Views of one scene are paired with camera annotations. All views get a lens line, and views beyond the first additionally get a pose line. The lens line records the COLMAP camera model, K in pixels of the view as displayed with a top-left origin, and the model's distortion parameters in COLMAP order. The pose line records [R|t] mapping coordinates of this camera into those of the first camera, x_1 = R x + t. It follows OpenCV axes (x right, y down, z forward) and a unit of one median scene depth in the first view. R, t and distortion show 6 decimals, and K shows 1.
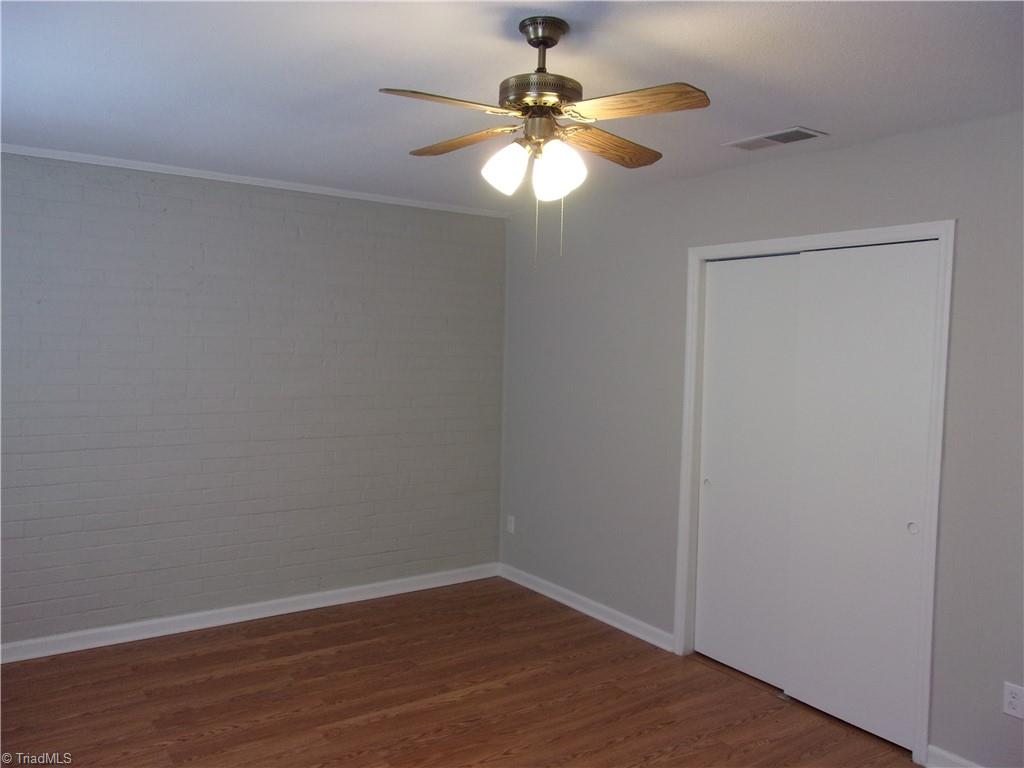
lens RADIAL K [[803.1, 0, 510.0], [0, 803.1, 388.3], [0, 0, 1]] dist [-0.008611, 0.029966]
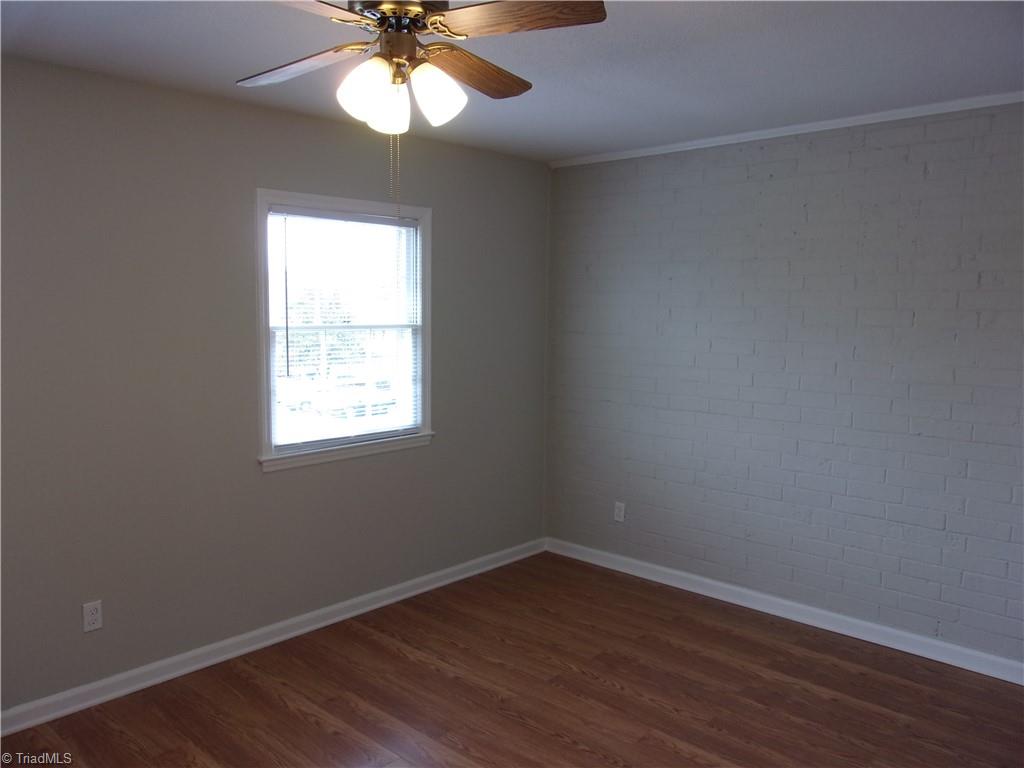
lens RADIAL K [[803.1, 0, 510.9], [0, 803.1, 382.8], [0, 0, 1]] dist [-0.008611, 0.029966]
pose [[0.226811, 0.077232, -0.970872, 0.503913], [-0.064679, 0.995845, 0.064109, -0.017423], [0.971789, 0.048255, 0.230864, 0.527195]]
